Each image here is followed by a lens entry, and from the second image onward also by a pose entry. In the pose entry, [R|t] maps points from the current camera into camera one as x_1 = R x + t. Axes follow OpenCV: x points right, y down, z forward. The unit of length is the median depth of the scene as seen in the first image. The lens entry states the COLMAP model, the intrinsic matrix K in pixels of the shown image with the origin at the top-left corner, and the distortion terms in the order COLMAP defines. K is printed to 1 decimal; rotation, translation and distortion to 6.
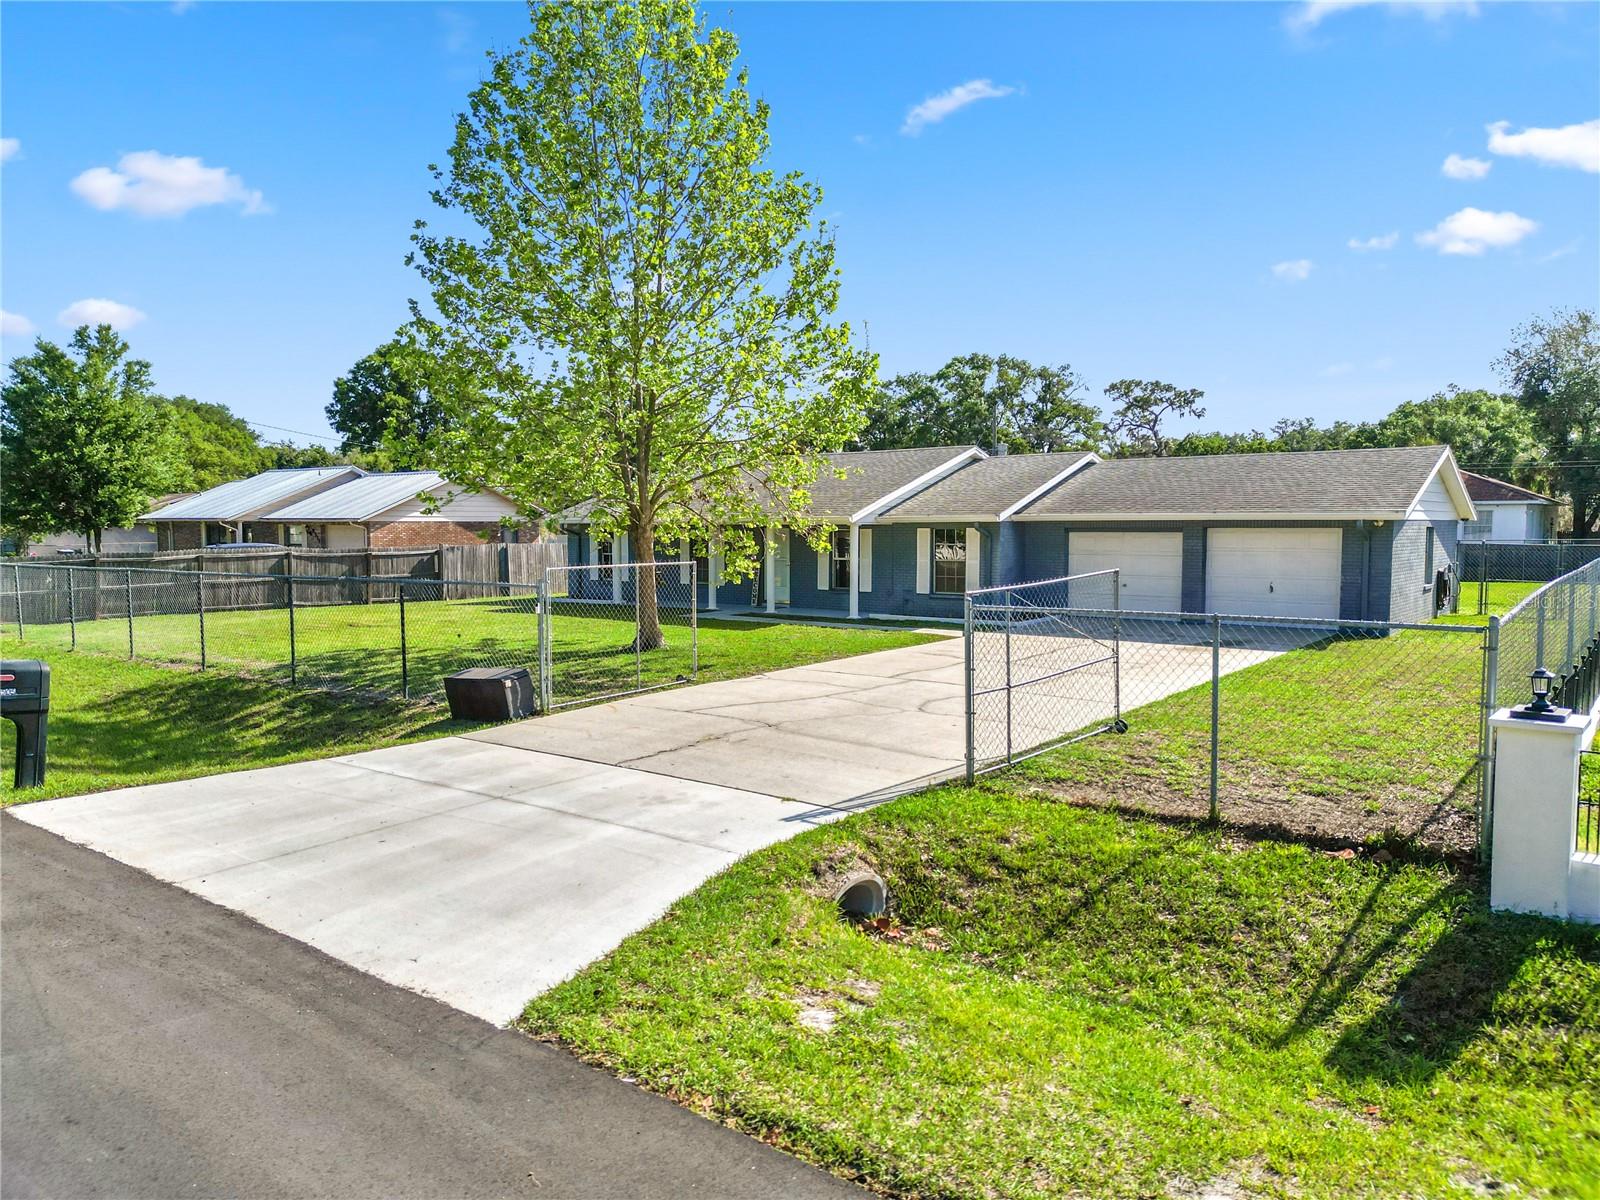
lens RADIAL K [[1108.5, 0, 800.0], [0, 1108.5, 600.0], [0, 0, 1]] dist [0.104383, -0.113885]
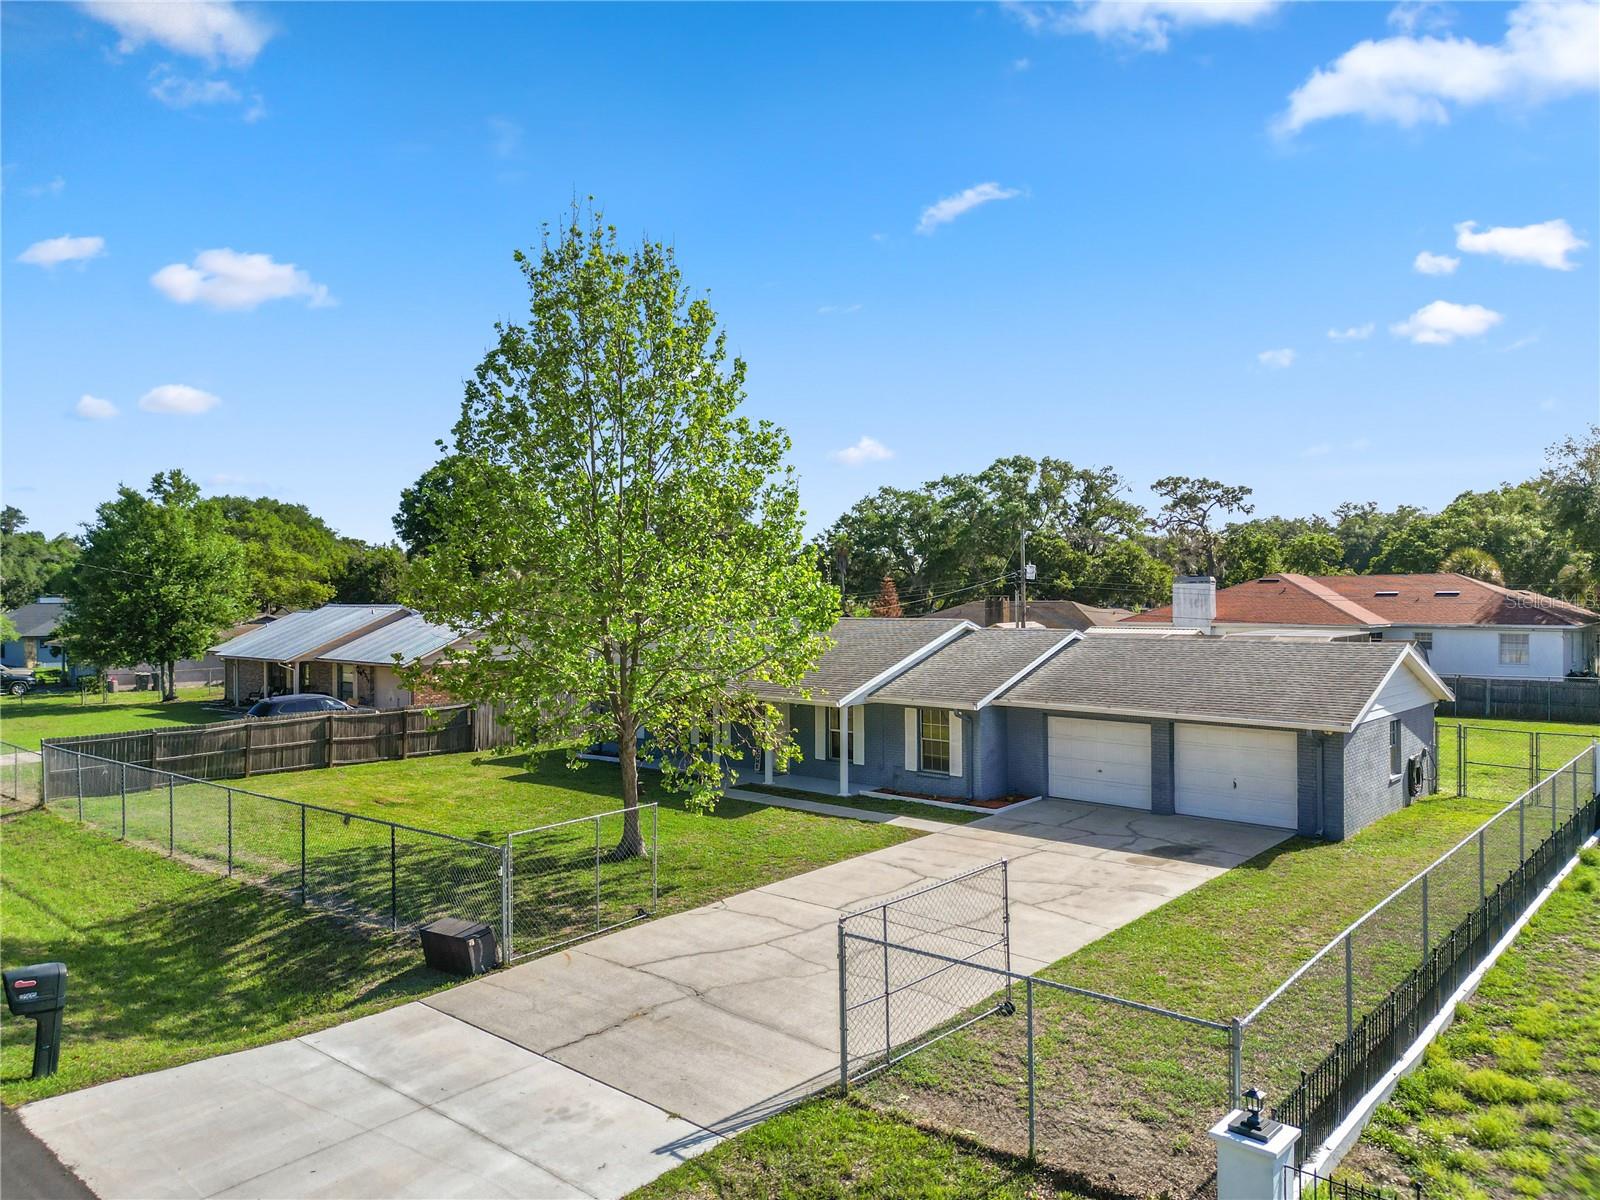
lens RADIAL K [[1112.0, 0, 800.0], [0, 1112.0, 600.0], [0, 0, 1]] dist [0.084278, -0.082293]
pose [[0.998328, -0.004262, -0.057642, 0.050657], [0.000564, 0.997949, -0.064018, -0.074274], [0.057796, 0.063878, 0.996283, -0.047288]]
